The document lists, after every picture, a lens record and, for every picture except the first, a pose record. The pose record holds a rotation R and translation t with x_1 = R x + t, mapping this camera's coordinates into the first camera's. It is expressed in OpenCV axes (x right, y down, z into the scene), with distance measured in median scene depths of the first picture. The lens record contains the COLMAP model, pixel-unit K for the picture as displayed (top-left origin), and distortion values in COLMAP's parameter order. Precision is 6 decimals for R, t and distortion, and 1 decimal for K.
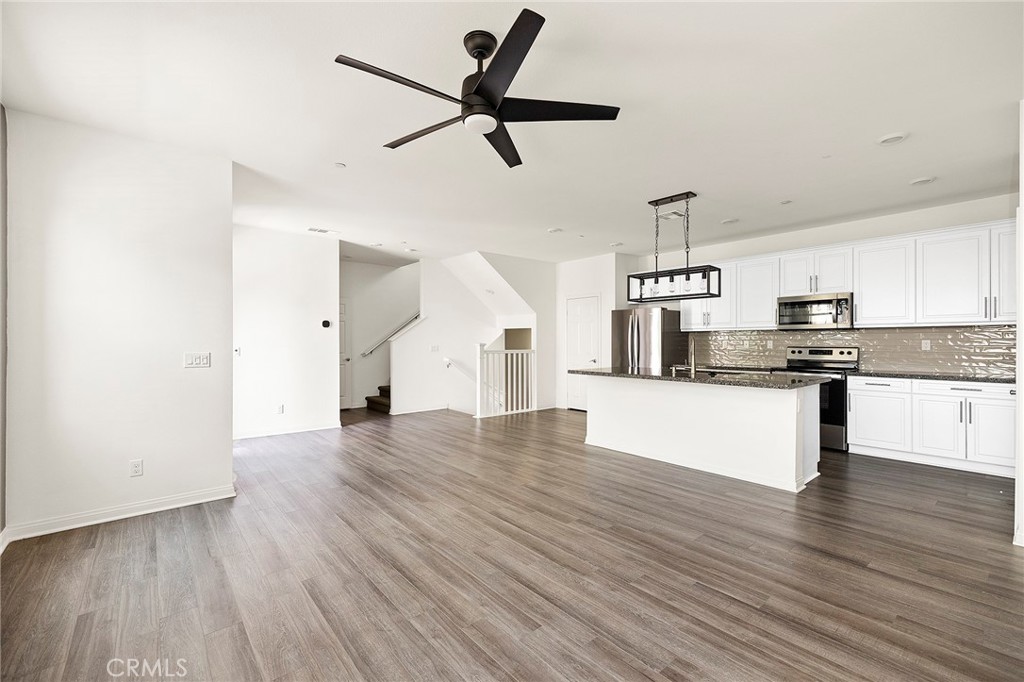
lens RADIAL K [[455.2, 0, 512.0], [0, 455.2, 341.0], [0, 0, 1]] dist [0.000179, -0.000219]
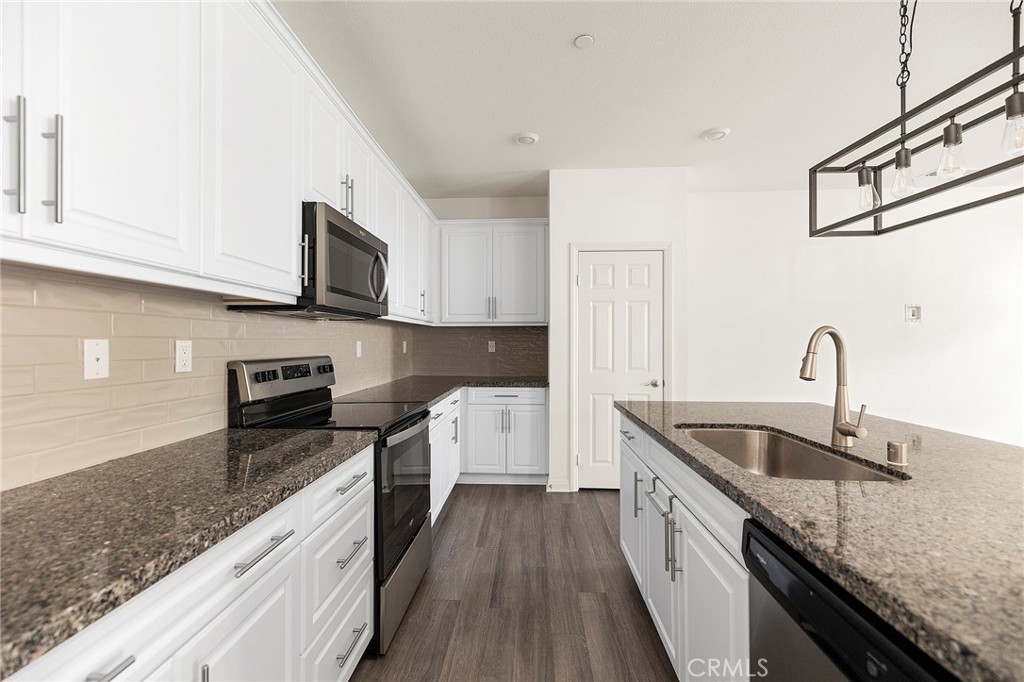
lens RADIAL K [[455.2, 0, 512.0], [0, 455.2, 341.0], [0, 0, 1]] dist [0.000179, -0.000219]
pose [[-0.752052, 0.013870, 0.658958, 0.293569], [0.013200, 0.999895, -0.005982, 0.003964], [-0.658971, 0.004200, -0.752156, 1.196835]]
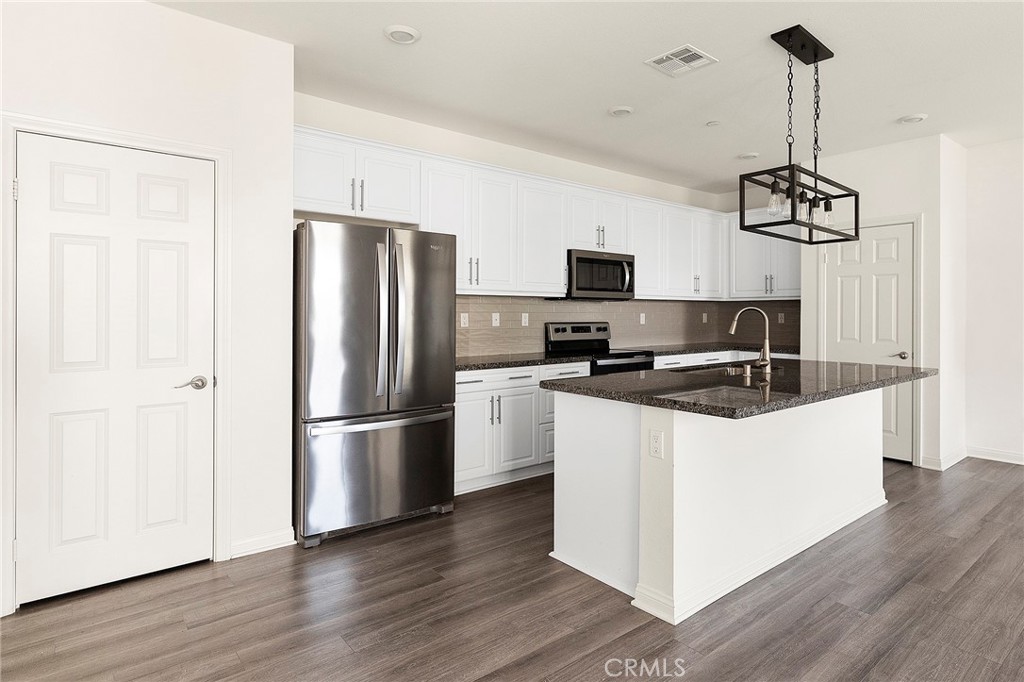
lens RADIAL K [[554.8, 0, 514.3], [0, 554.8, 317.2], [0, 0, 1]] dist [0.000617, 0.000026]
pose [[0.003690, 0.006945, 0.999969, -0.238284], [0.005250, 0.999962, -0.006965, 0.011198], [-0.999979, 0.005276, 0.003653, 1.131141]]
